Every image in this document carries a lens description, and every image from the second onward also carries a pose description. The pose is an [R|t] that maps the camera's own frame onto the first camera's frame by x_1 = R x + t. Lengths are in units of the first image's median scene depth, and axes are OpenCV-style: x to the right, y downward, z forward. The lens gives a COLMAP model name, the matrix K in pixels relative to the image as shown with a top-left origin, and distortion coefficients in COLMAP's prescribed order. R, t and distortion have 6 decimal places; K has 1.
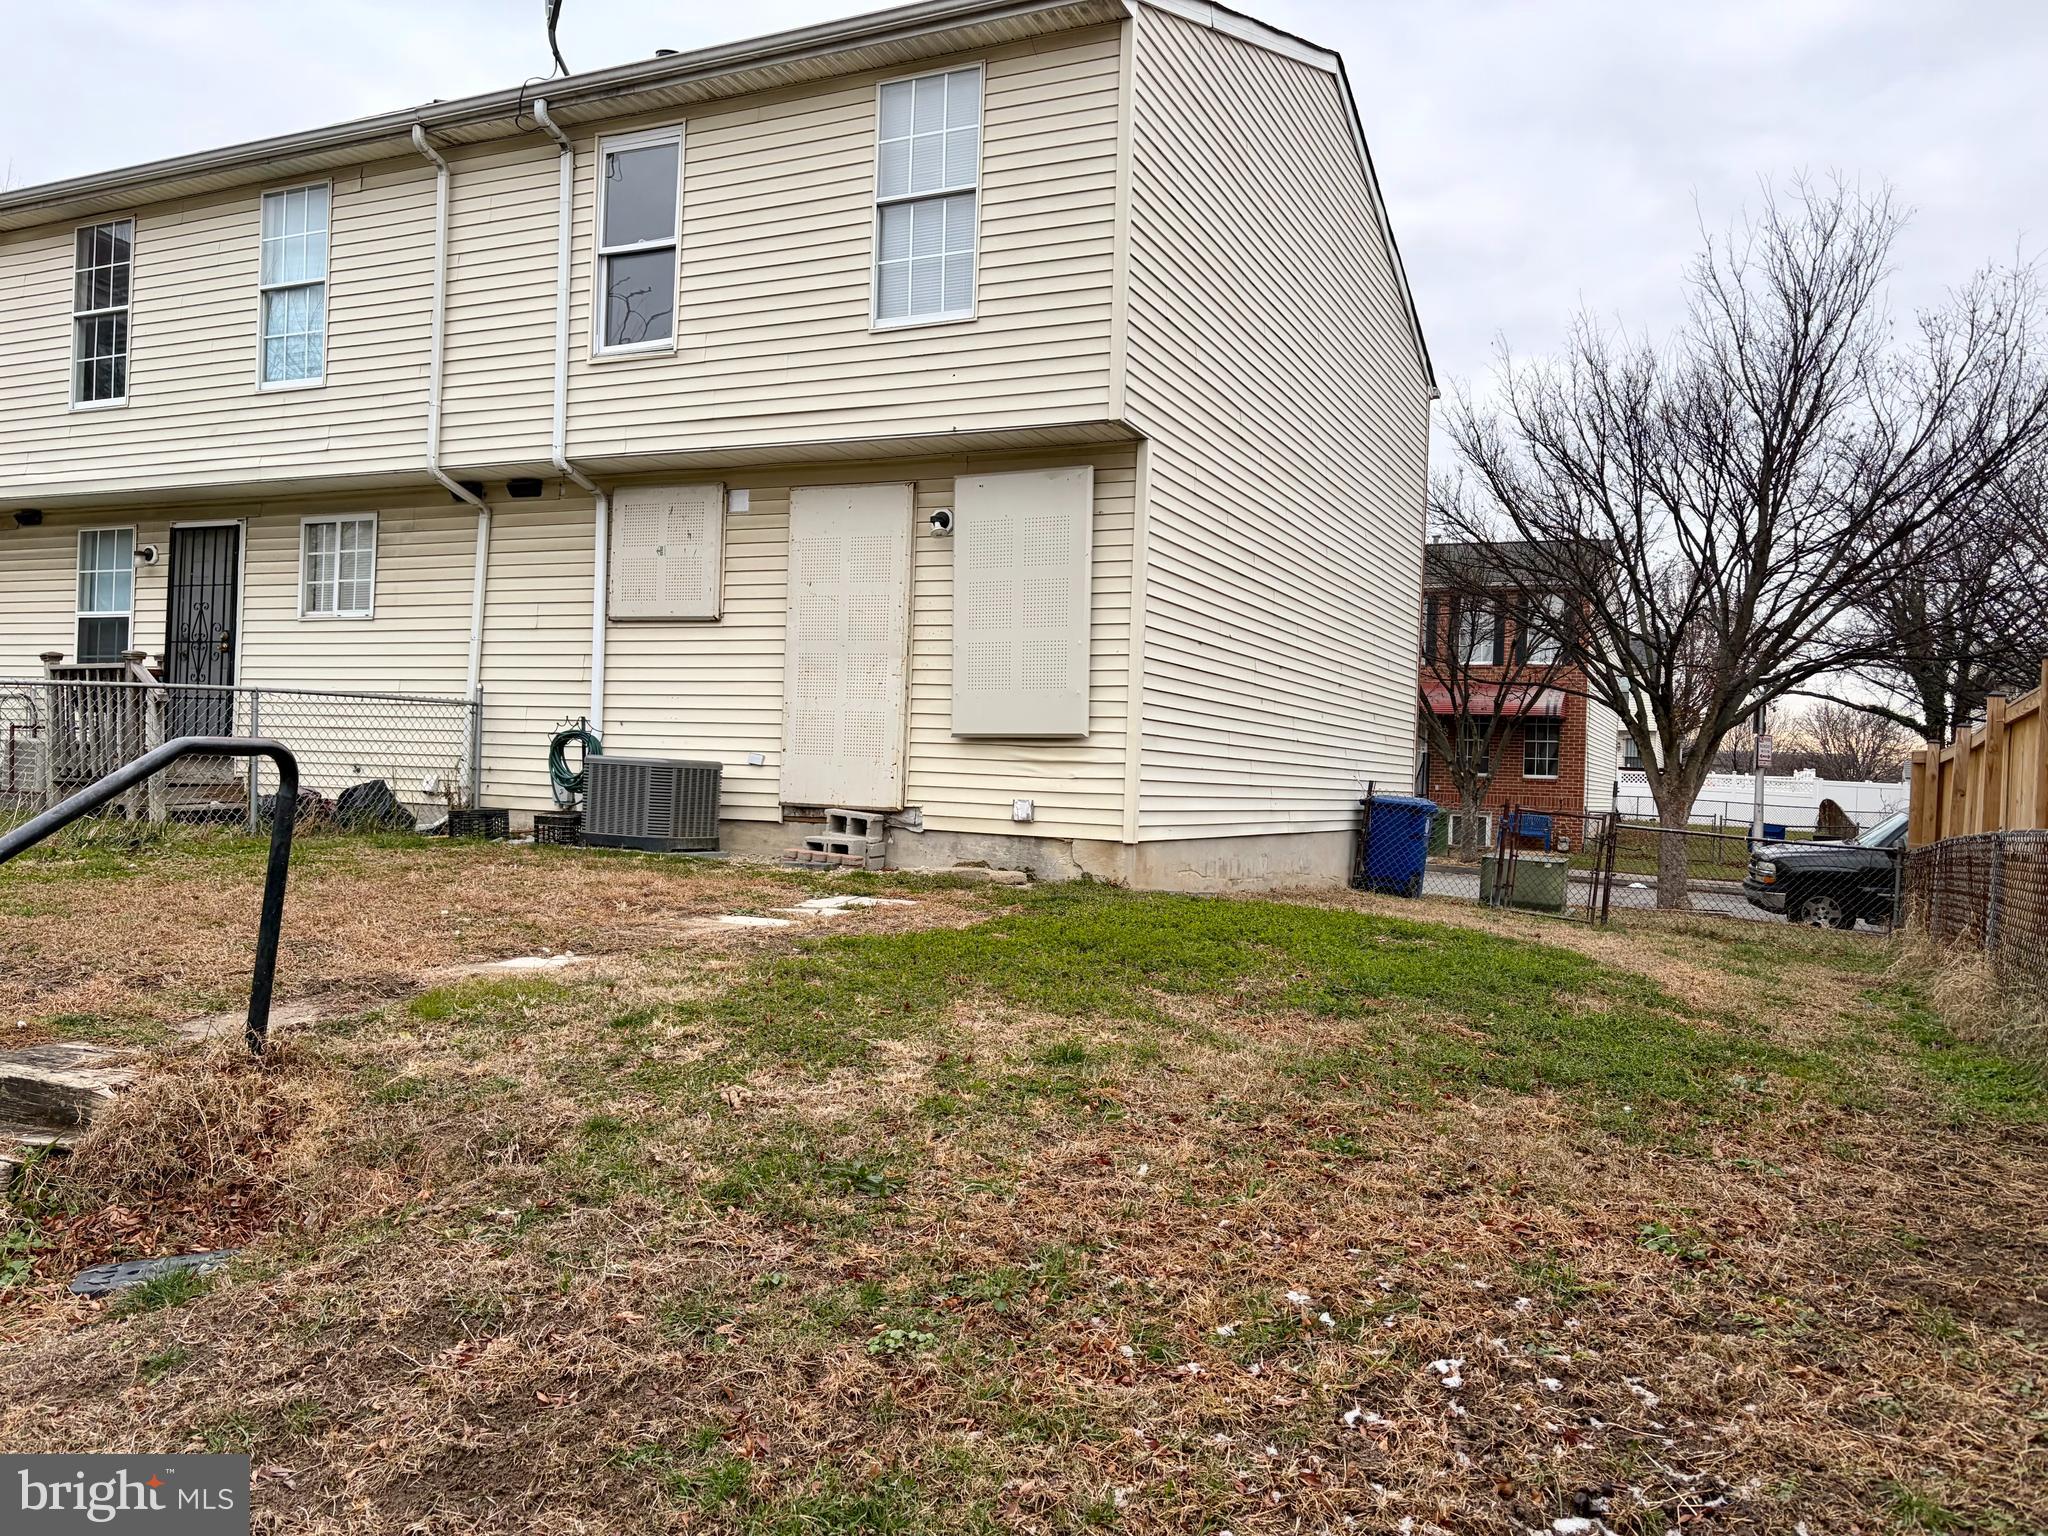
lens RADIAL K [[1528.0, 0, 1026.9], [0, 1528.0, 779.0], [0, 0, 1]] dist [-0.003999, -0.008341]
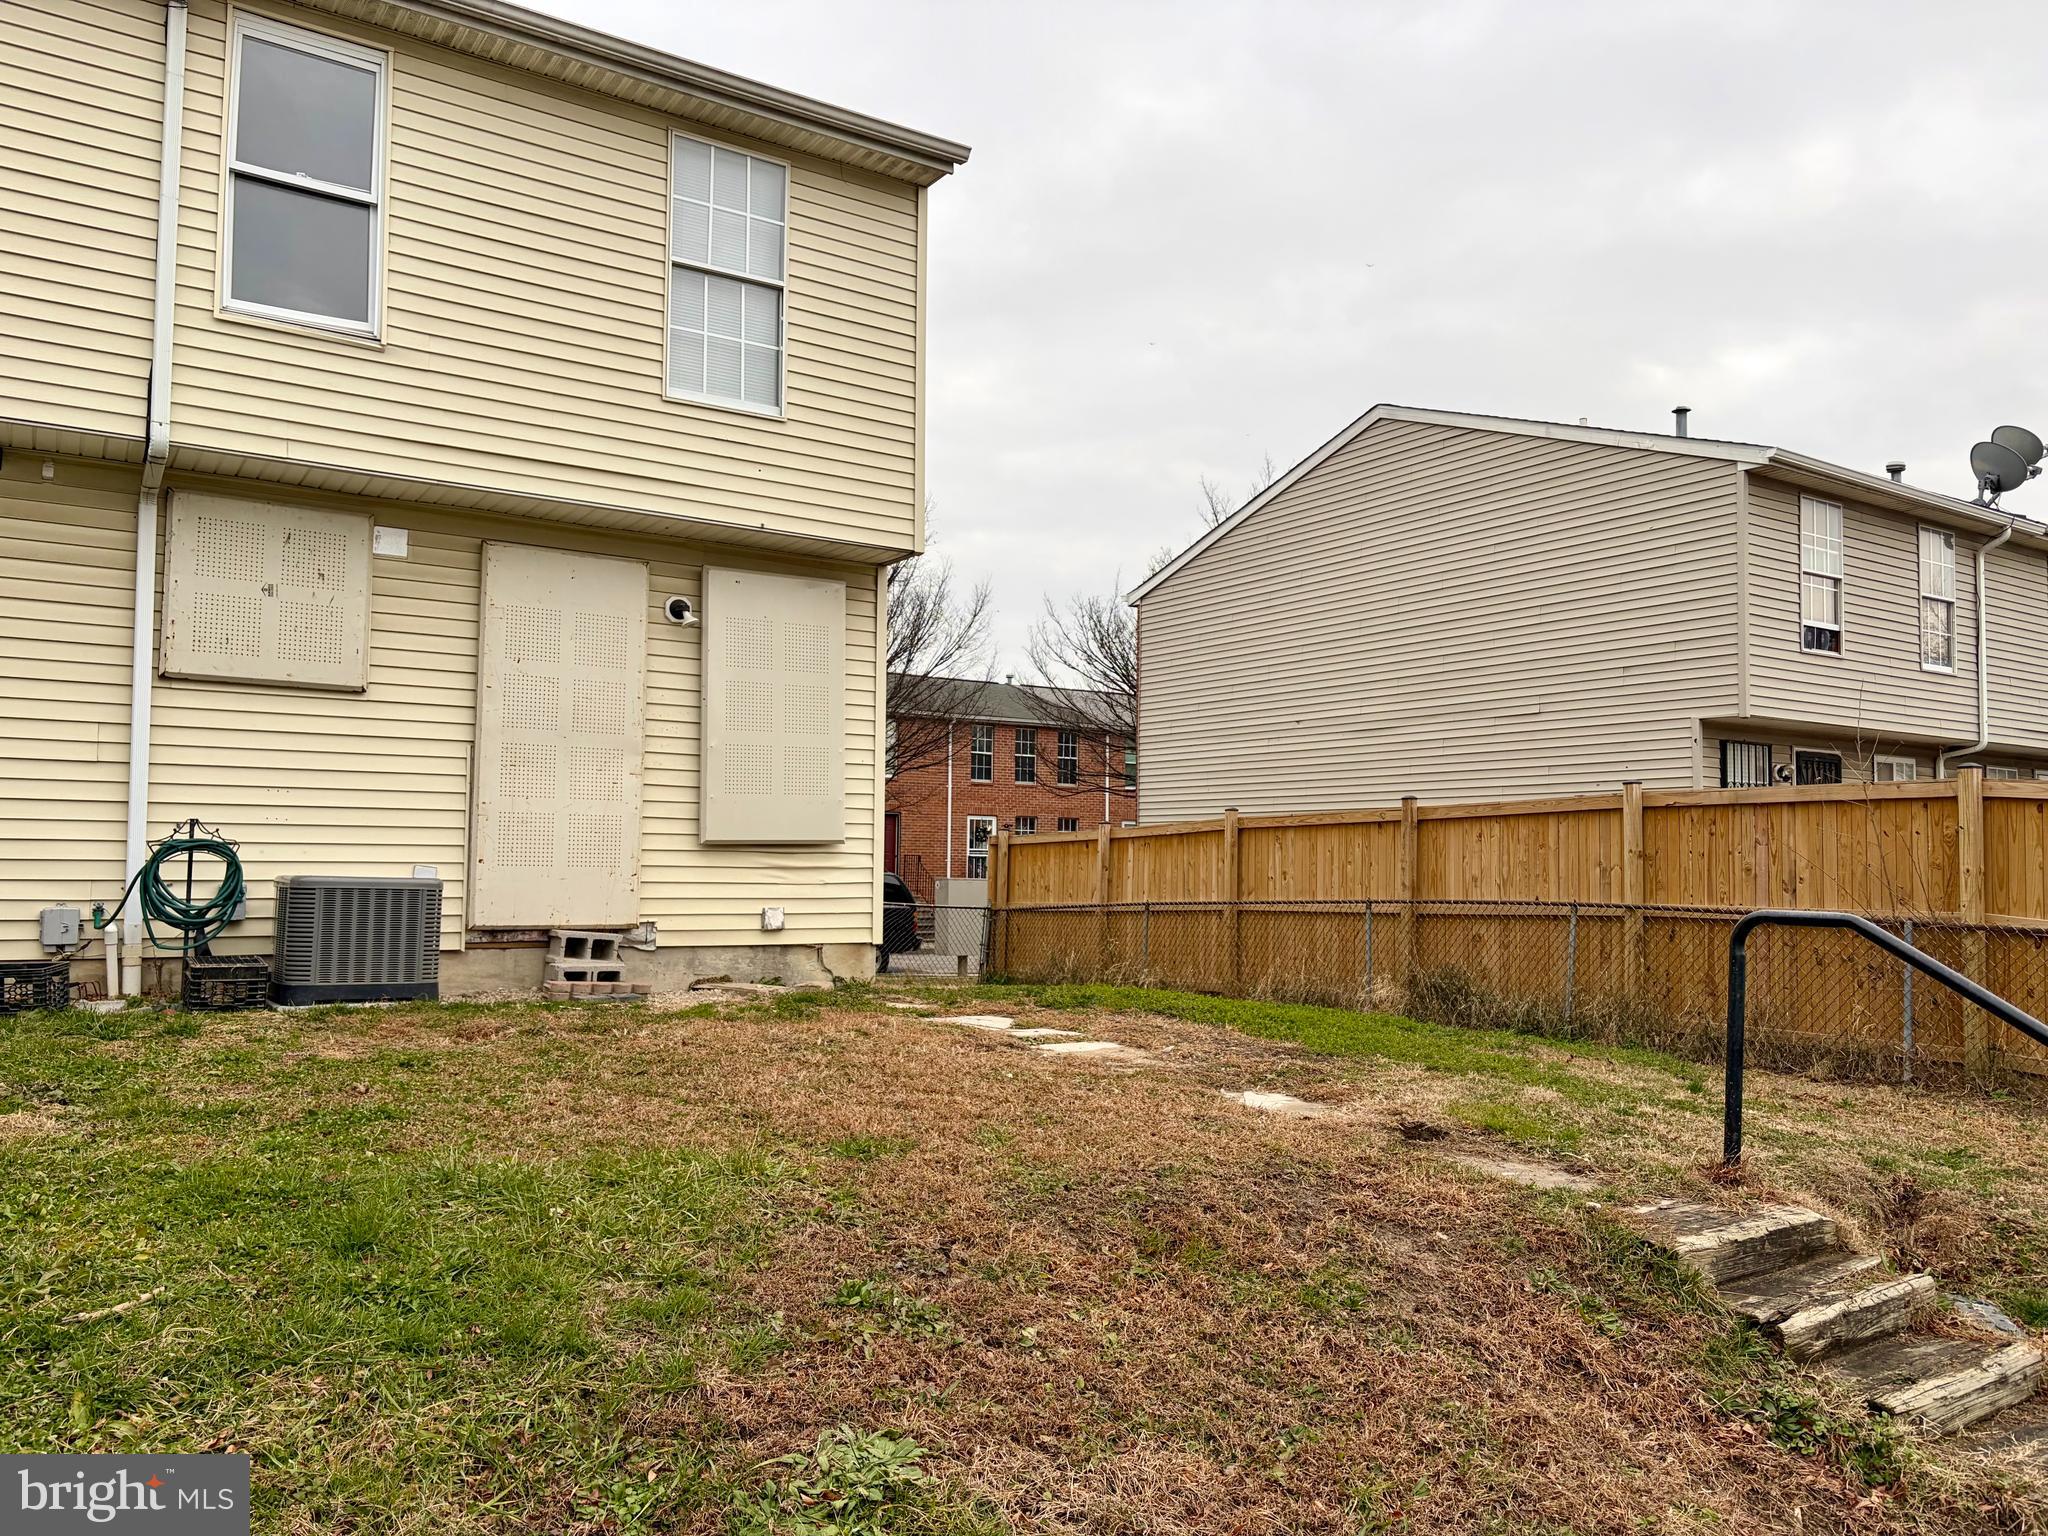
lens RADIAL K [[1528.0, 0, 1028.8], [0, 1528.0, 761.0], [0, 0, 1]] dist [-0.003999, -0.008341]
pose [[0.511687, 0.029839, 0.858654, -0.726757], [0.007078, 0.999216, -0.038942, -0.039565], [-0.859143, 0.026003, 0.511074, 0.342443]]
